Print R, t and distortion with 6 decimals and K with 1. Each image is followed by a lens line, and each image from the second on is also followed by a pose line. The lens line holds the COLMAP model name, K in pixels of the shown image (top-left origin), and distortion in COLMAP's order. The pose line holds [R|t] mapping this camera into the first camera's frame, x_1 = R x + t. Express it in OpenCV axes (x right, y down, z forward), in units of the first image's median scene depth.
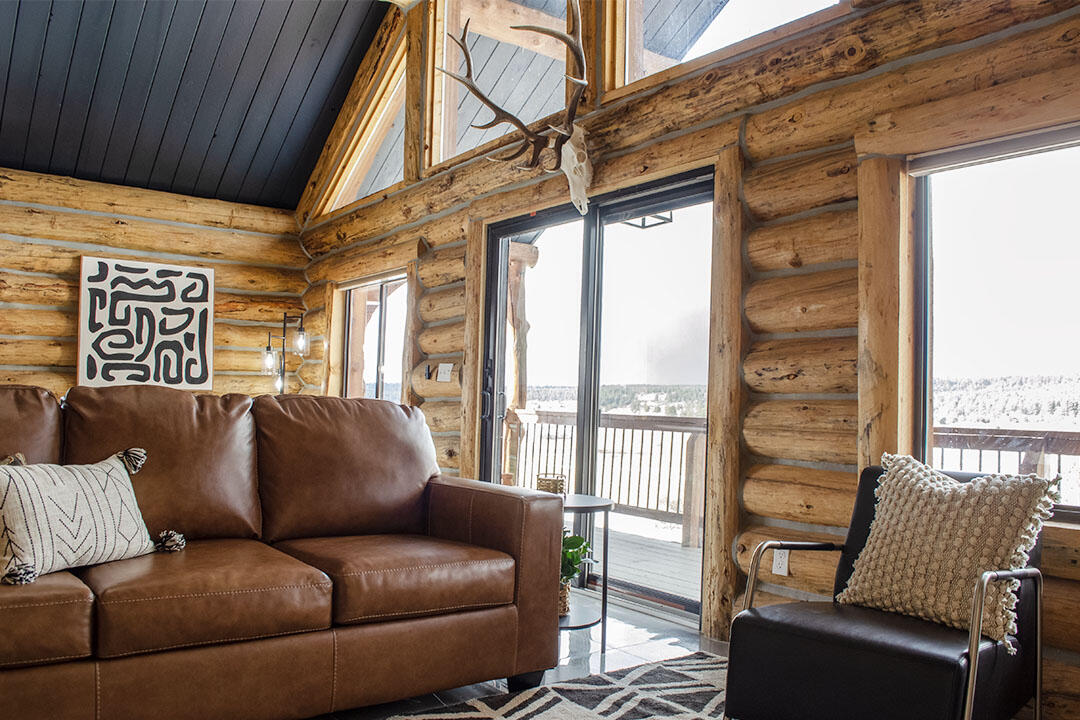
lens RADIAL K [[871.3, 0, 577.8], [0, 871.3, 365.6], [0, 0, 1]] dist [-0.070795, -0.003167]
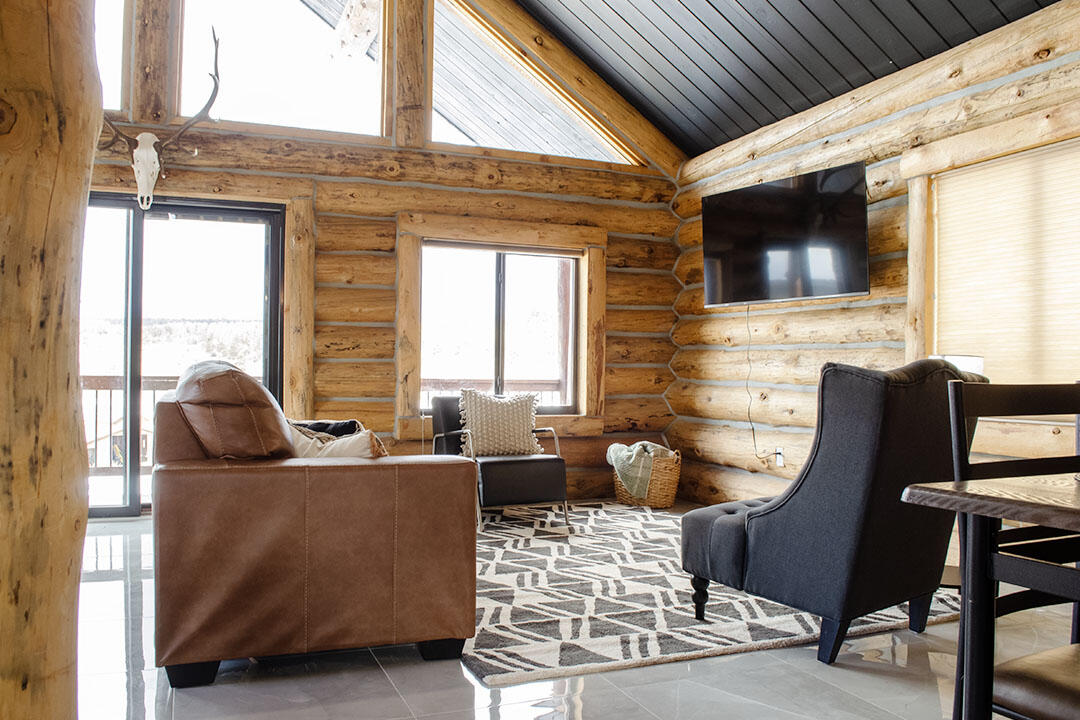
lens RADIAL K [[871.3, 0, 577.8], [0, 871.3, 365.6], [0, 0, 1]] dist [-0.070795, -0.003167]
pose [[0.230042, -0.020974, 0.972955, -1.337138], [-0.046077, 0.998412, 0.032417, -0.030444], [-0.972089, -0.052288, 0.228710, 0.177117]]
